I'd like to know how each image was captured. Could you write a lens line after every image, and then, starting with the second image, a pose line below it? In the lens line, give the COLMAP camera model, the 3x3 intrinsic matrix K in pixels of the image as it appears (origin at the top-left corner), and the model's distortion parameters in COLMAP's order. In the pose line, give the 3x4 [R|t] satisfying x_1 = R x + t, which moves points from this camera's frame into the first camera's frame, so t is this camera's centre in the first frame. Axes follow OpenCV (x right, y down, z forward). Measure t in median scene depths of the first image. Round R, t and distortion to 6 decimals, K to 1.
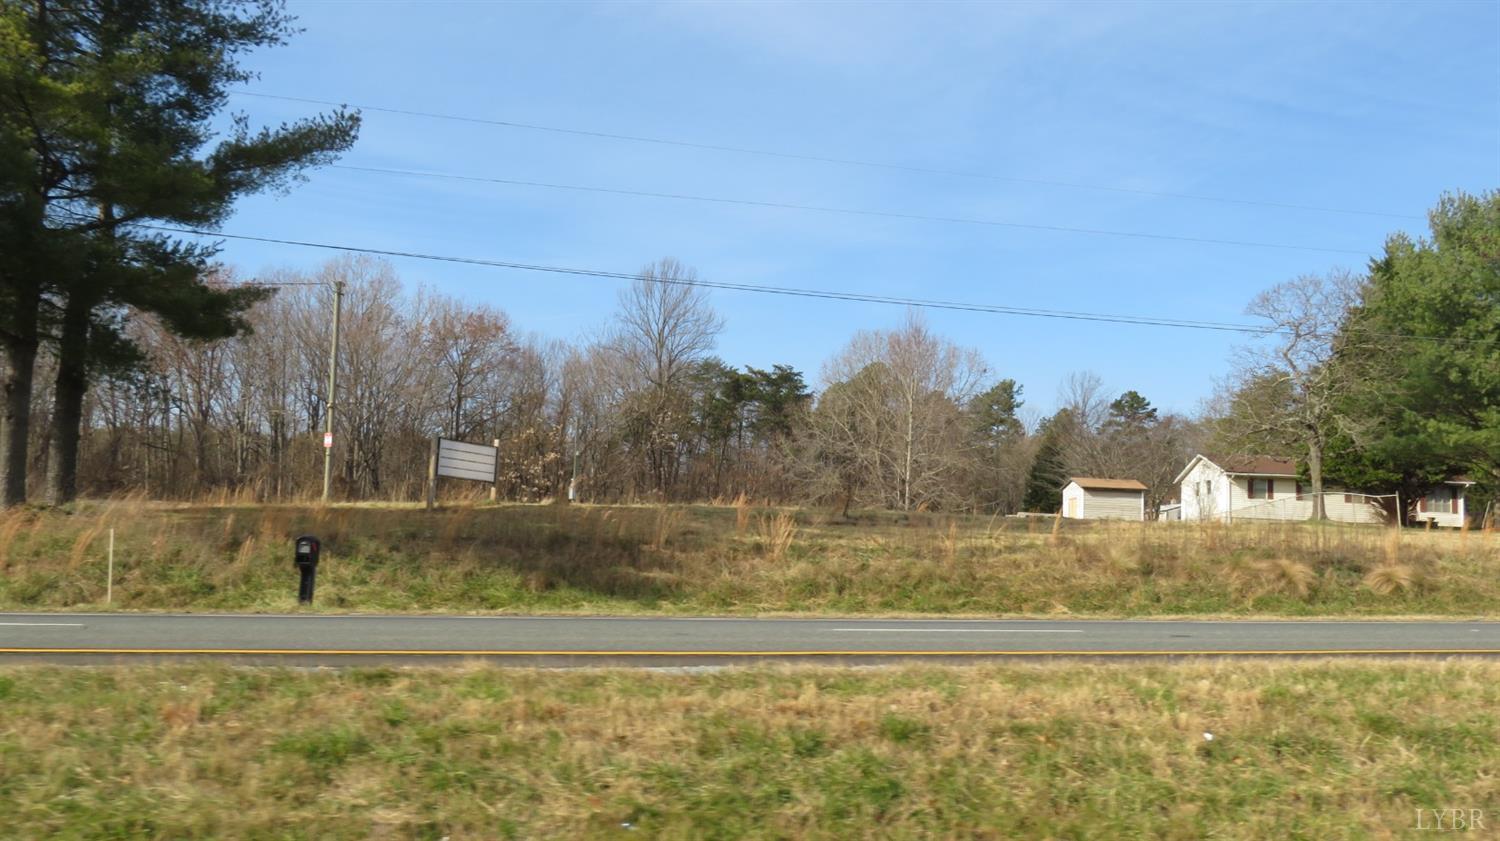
lens RADIAL K [[1318.3, 0, 746.8], [0, 1318.3, 426.0], [0, 0, 1]] dist [-0.034424, -0.008526]
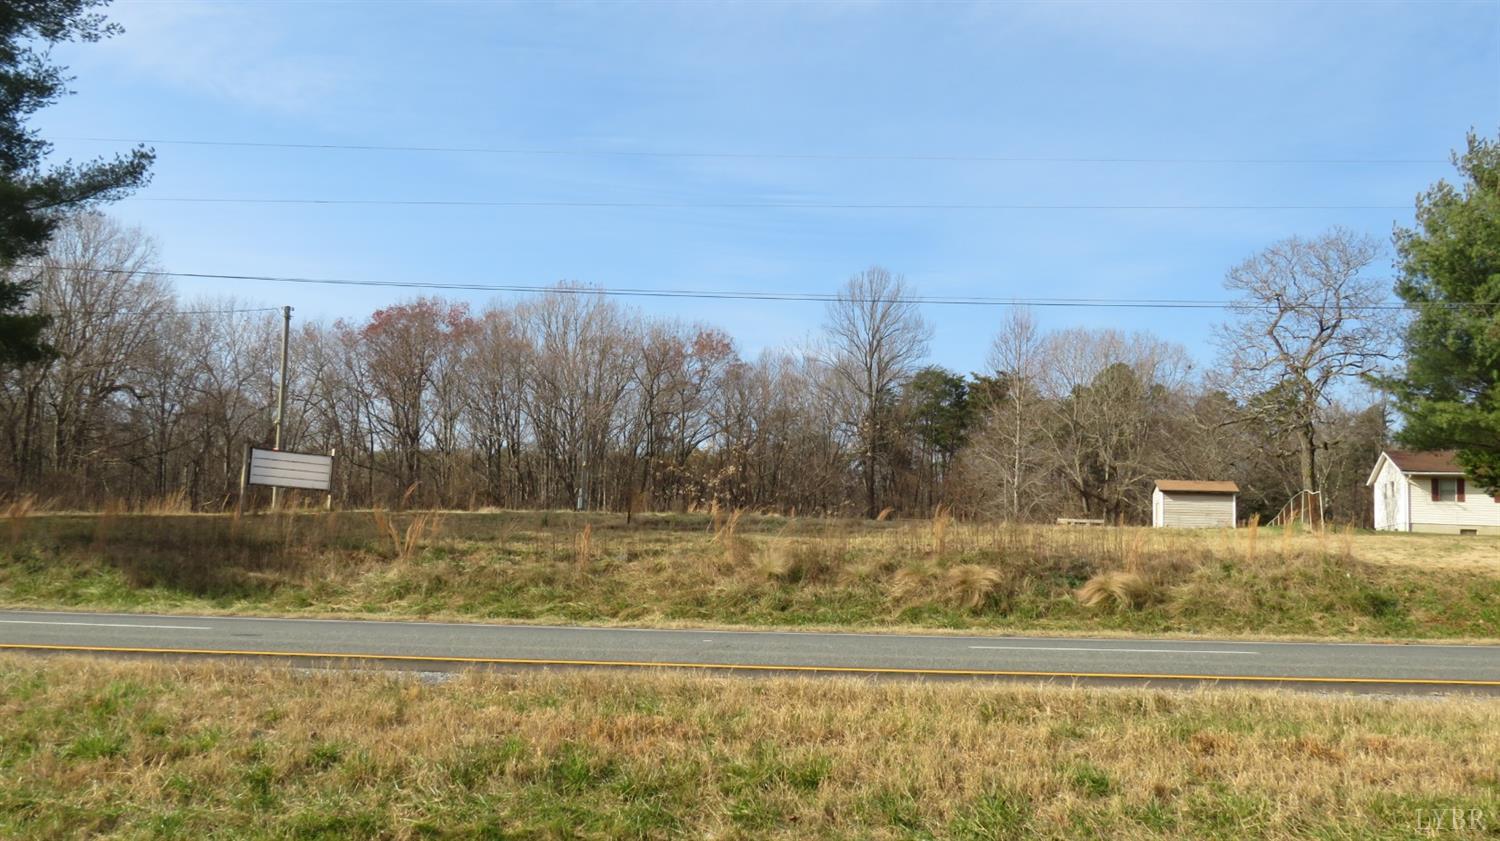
lens RADIAL K [[1318.3, 0, 747.8], [0, 1318.3, 412.2], [0, 0, 1]] dist [-0.034424, -0.008526]
pose [[0.955010, -0.032397, -0.294798, 0.361067], [0.025554, 0.999308, -0.027038, 0.014815], [0.295470, 0.018289, 0.955177, 0.087223]]
